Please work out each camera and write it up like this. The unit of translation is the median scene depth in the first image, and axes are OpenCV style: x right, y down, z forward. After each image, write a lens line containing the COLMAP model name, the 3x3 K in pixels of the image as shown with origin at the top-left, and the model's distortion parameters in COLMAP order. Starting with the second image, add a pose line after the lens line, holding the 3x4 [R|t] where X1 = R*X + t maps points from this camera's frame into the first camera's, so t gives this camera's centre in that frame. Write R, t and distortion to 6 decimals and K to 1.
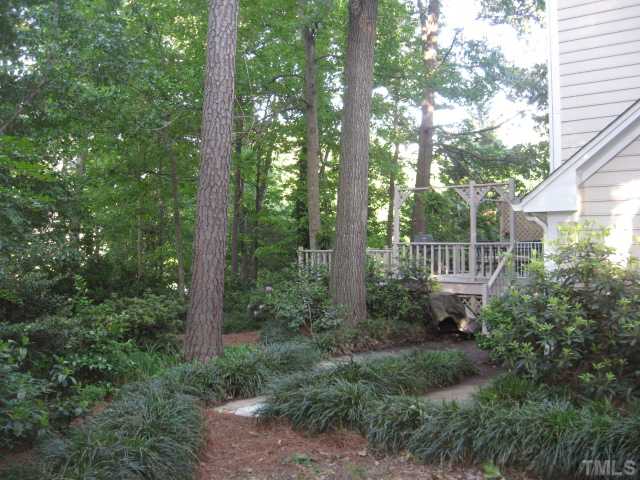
lens RADIAL K [[653.2, 0, 319.8], [0, 653.2, 240.2], [0, 0, 1]] dist [-0.152139, 0.000000]
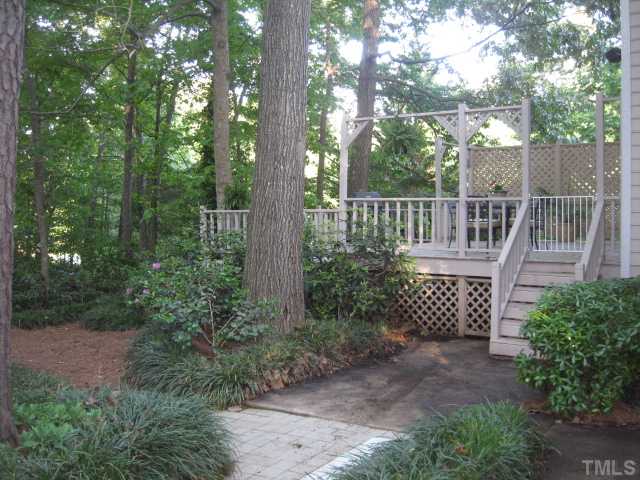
lens RADIAL K [[653.2, 0, 319.8], [0, 653.2, 240.5], [0, 0, 1]] dist [-0.152139, 0.000000]
pose [[0.991468, -0.003098, 0.130310, 0.004899], [-0.003307, 0.998798, 0.048910, 0.015157], [-0.130305, -0.048924, 0.990266, 0.354889]]
